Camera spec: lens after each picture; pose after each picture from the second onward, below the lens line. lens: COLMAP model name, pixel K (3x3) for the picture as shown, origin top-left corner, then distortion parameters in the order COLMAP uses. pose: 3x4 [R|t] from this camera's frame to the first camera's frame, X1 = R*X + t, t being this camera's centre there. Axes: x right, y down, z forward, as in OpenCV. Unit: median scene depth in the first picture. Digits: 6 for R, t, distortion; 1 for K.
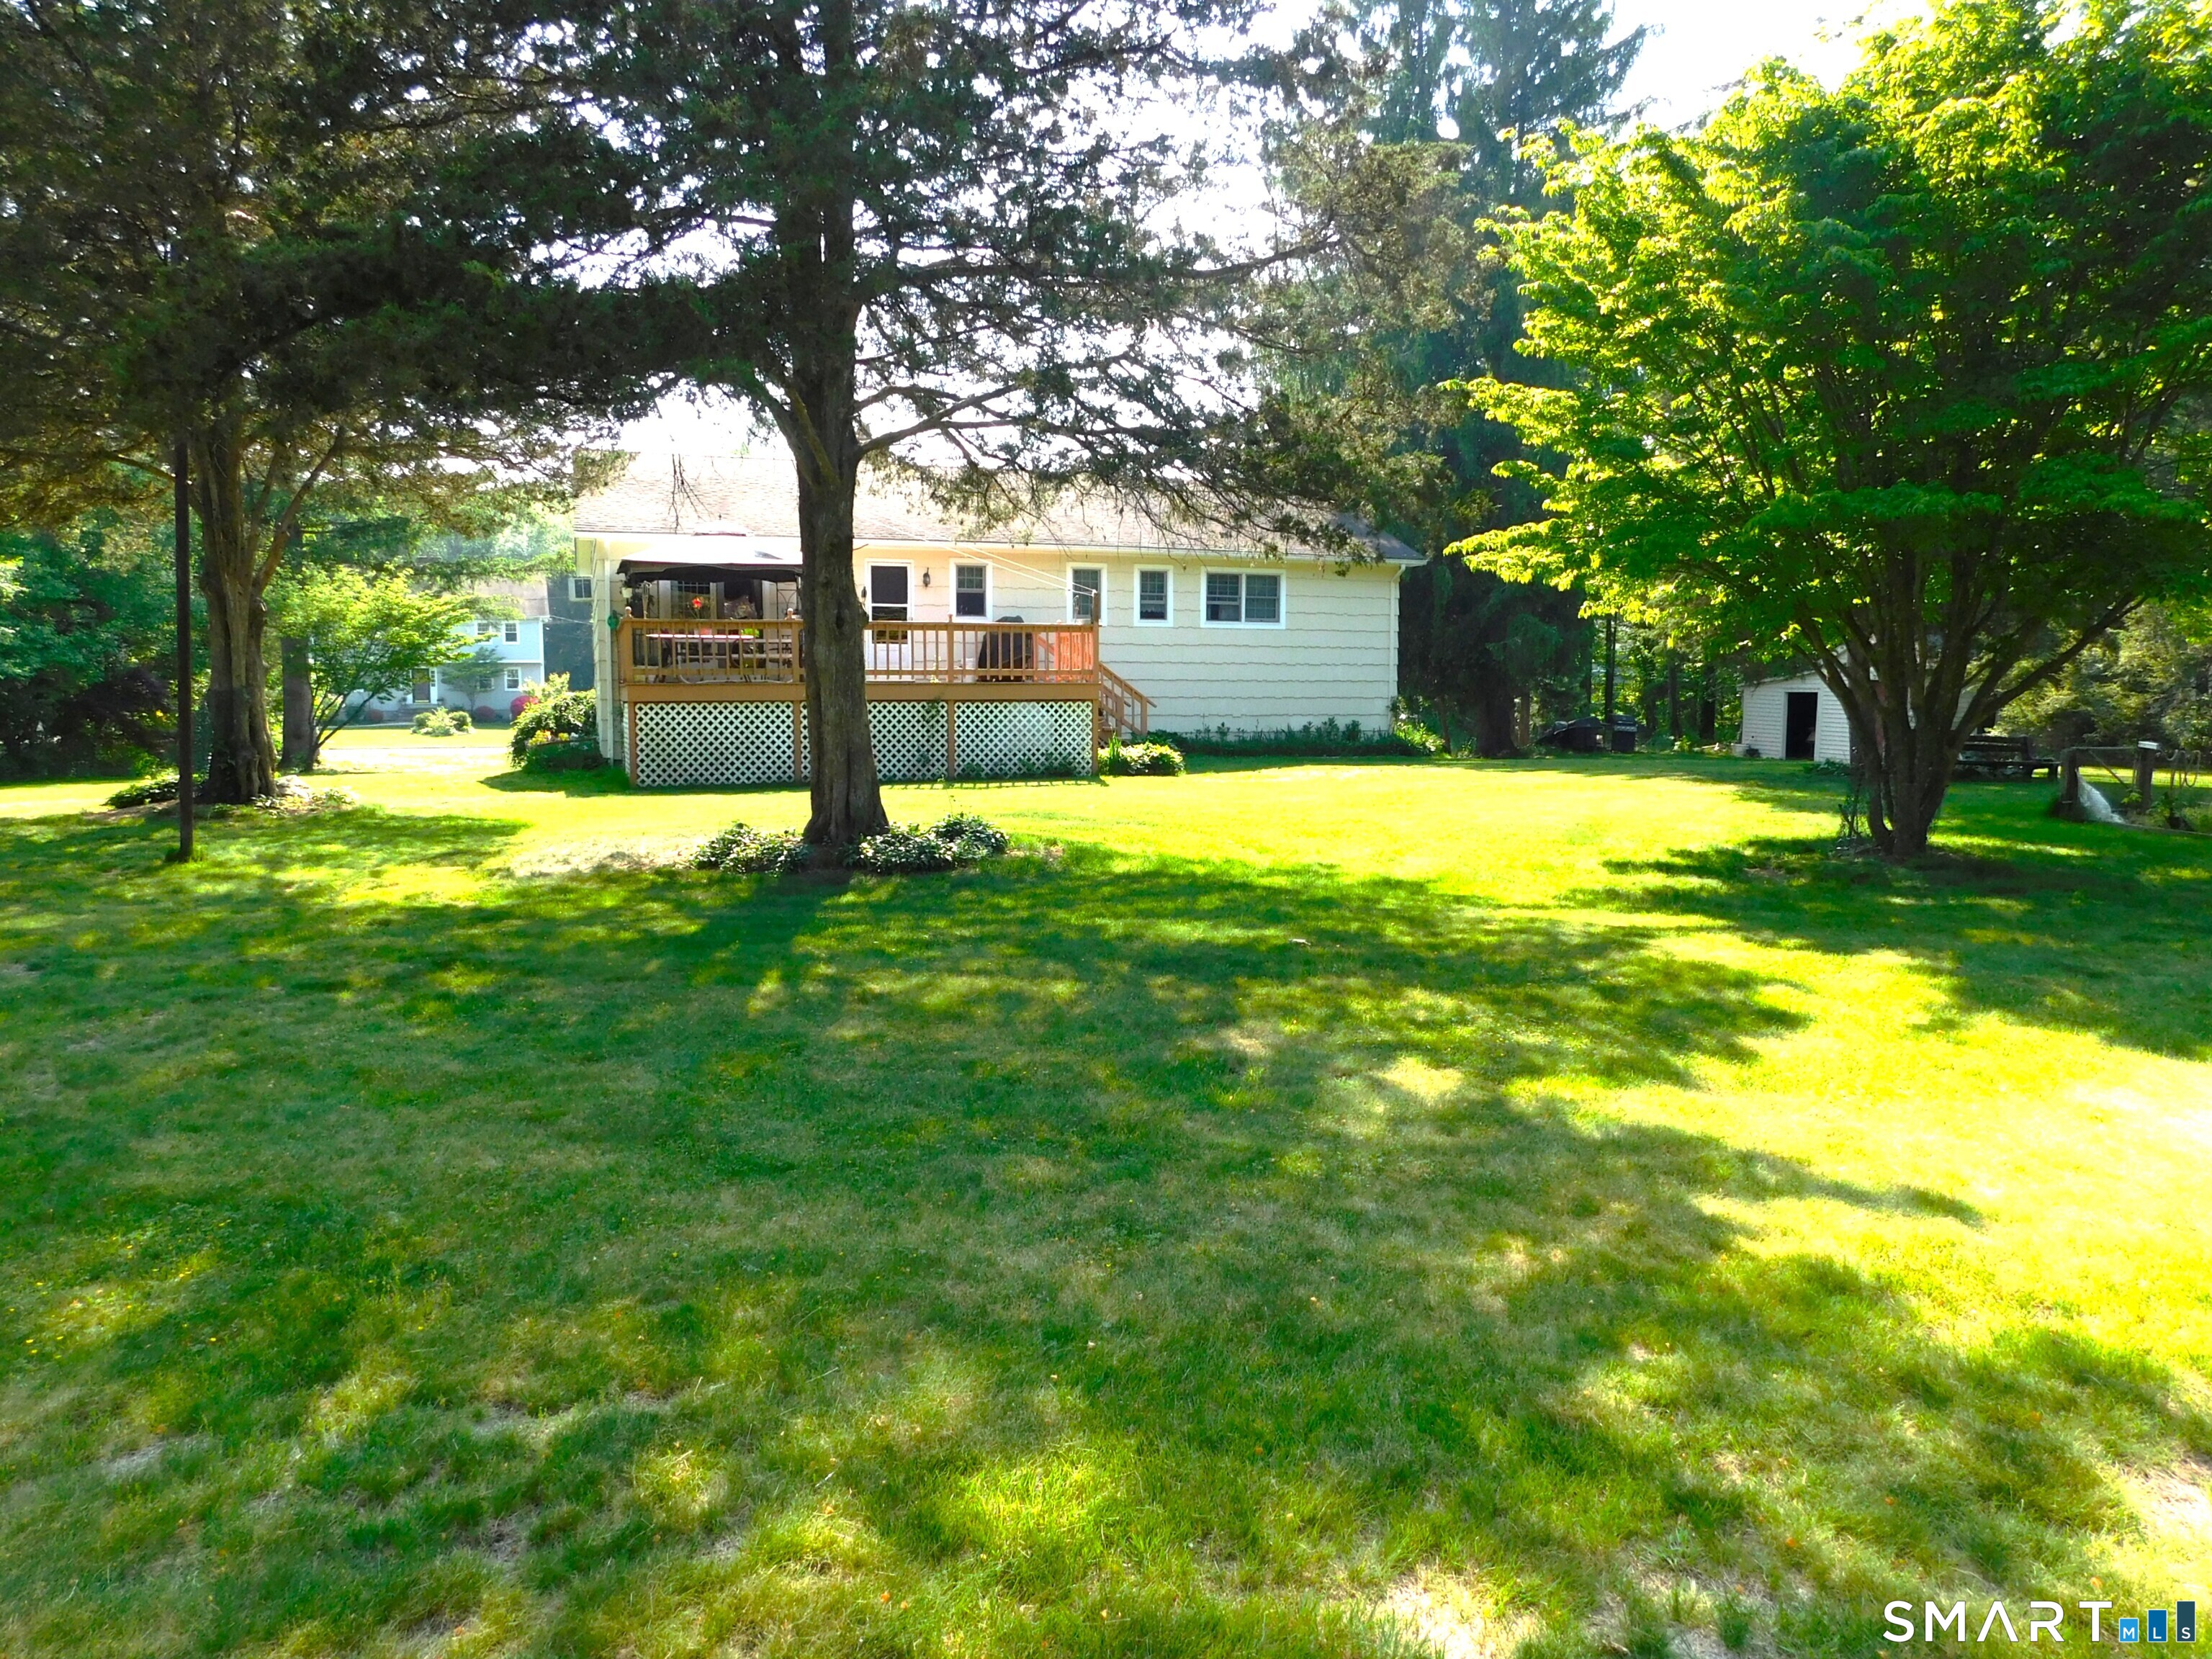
lens RADIAL K [[1458.5, 0, 1106.0], [0, 1458.5, 829.5], [0, 0, 1]] dist [-0.074194, 0.056917]
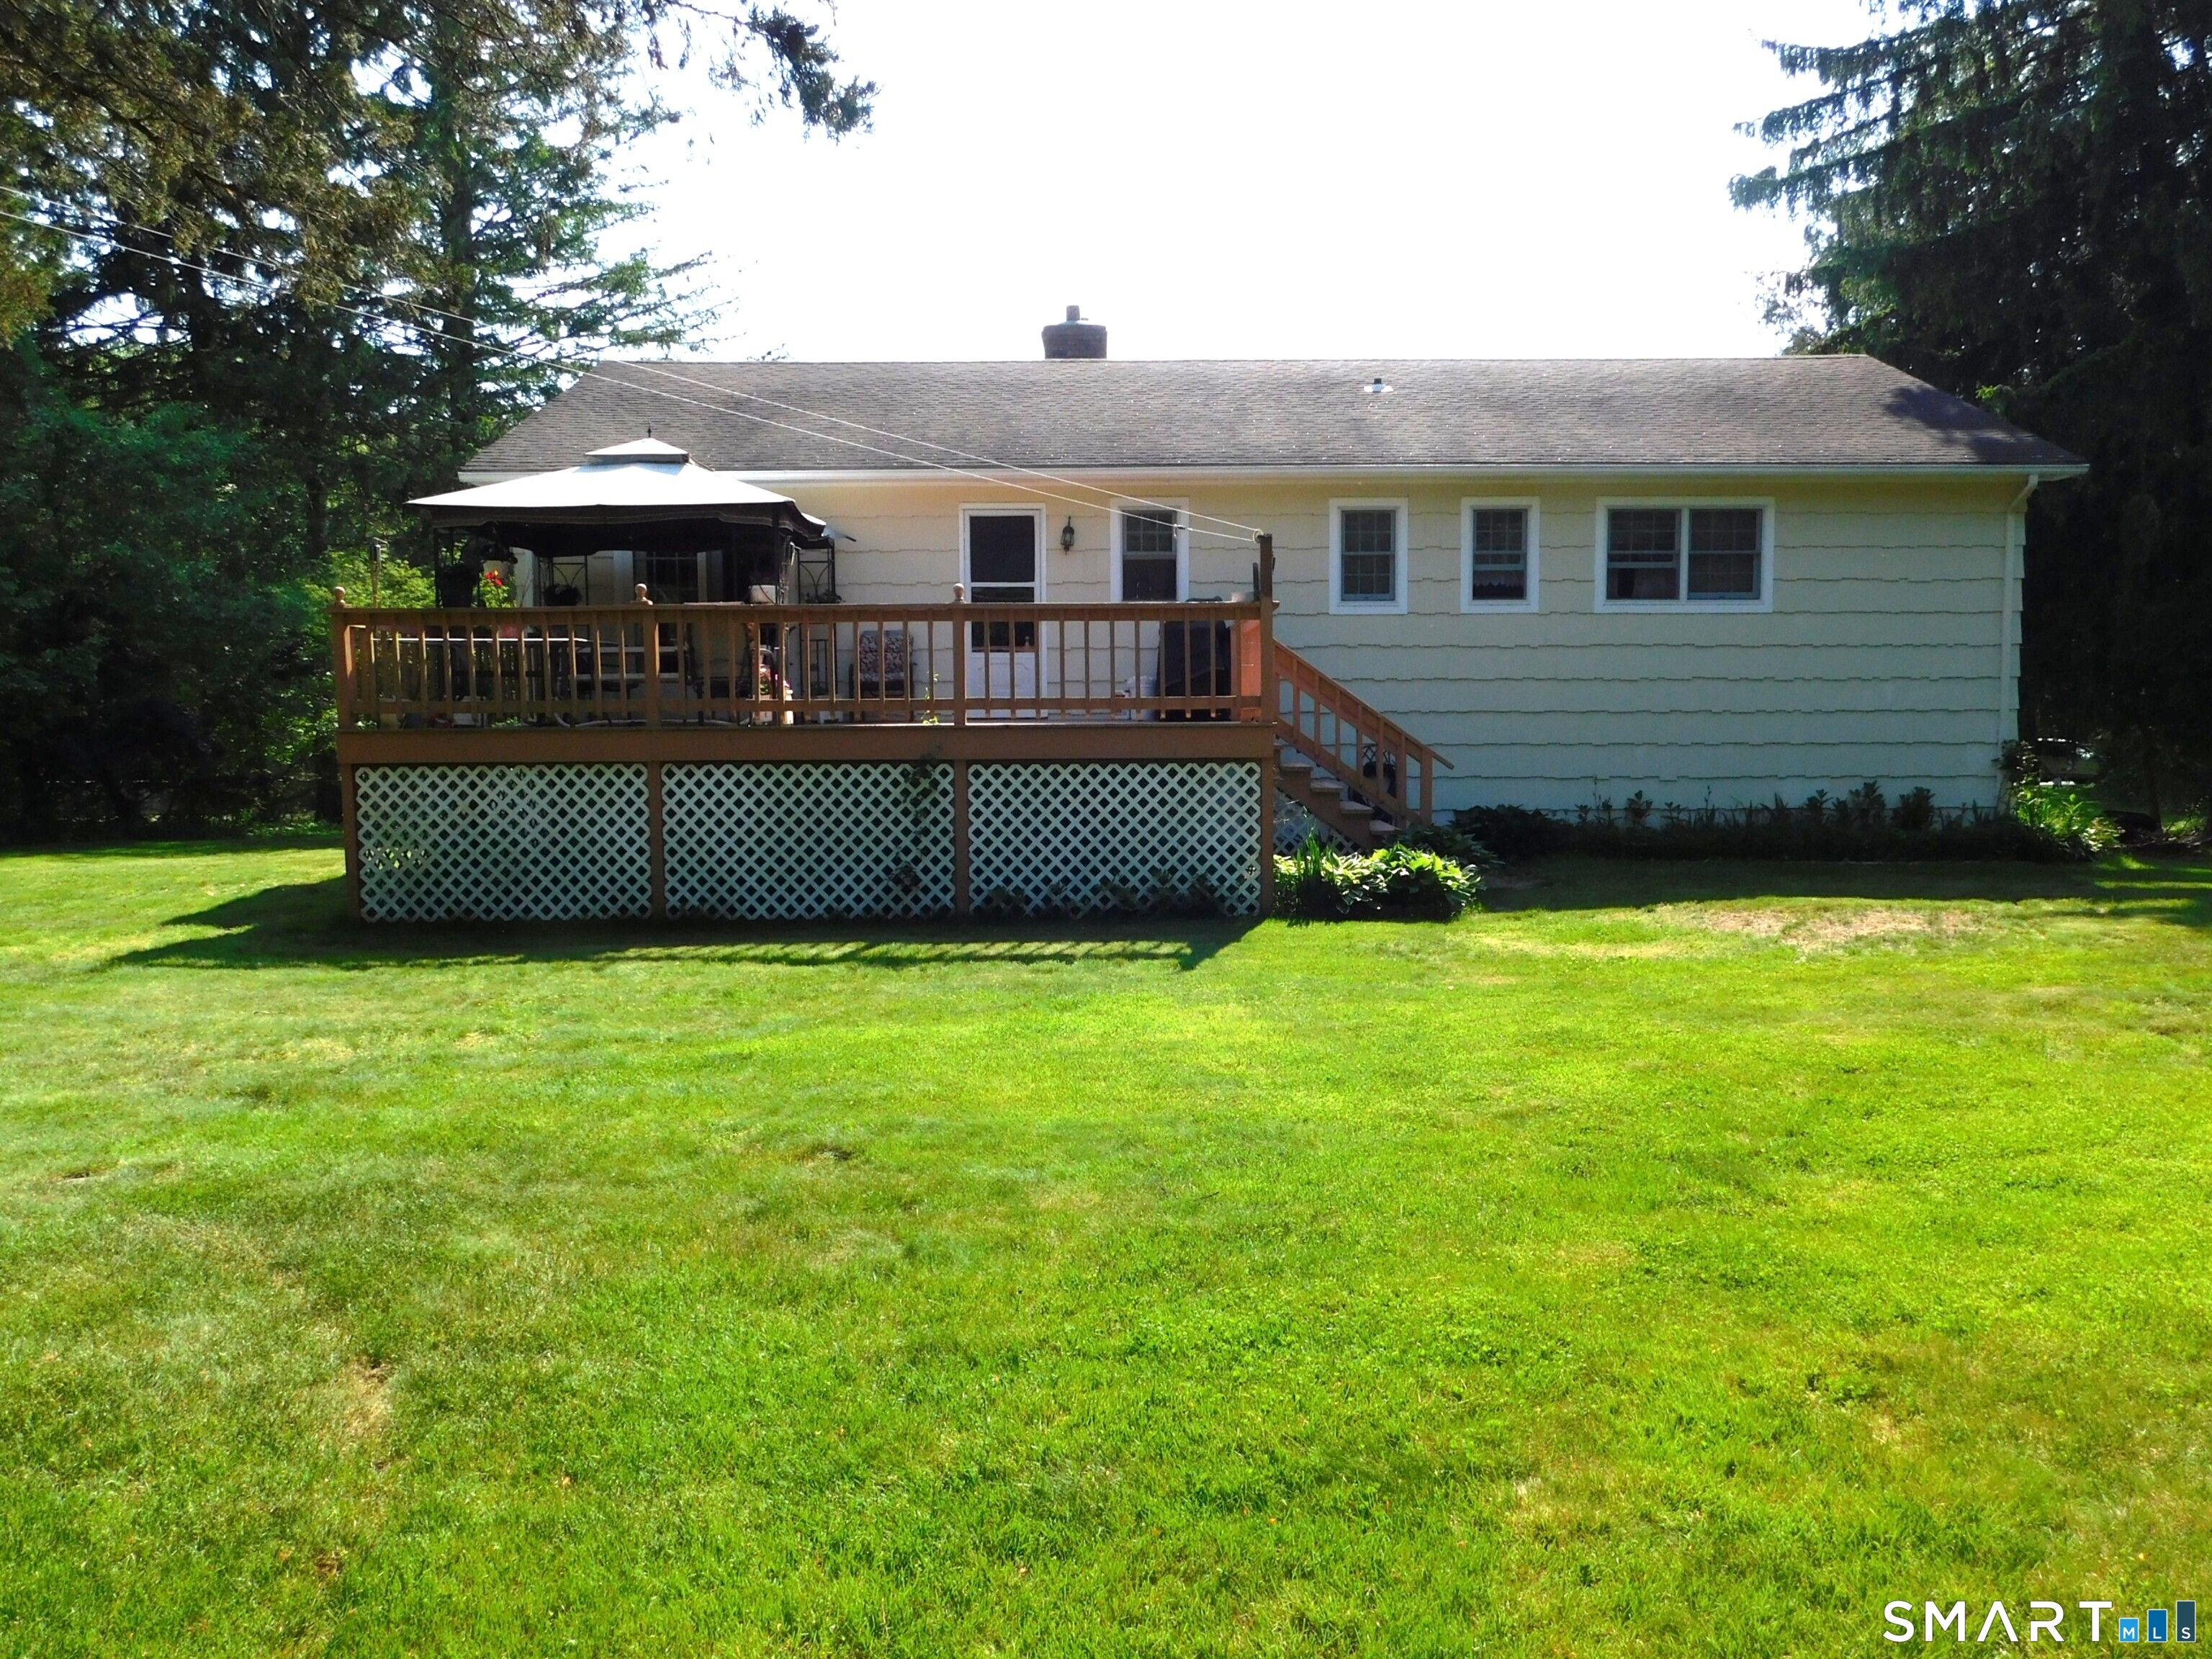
lens RADIAL K [[1623.9, 0, 1106.0], [0, 1623.9, 829.5], [0, 0, 1]] dist [-0.013187, 0.000323]
pose [[0.939143, 0.019156, -0.342991, 0.104213], [-0.027340, 0.999445, -0.019039, -0.044560], [0.342436, 0.027257, 0.939146, 0.394837]]
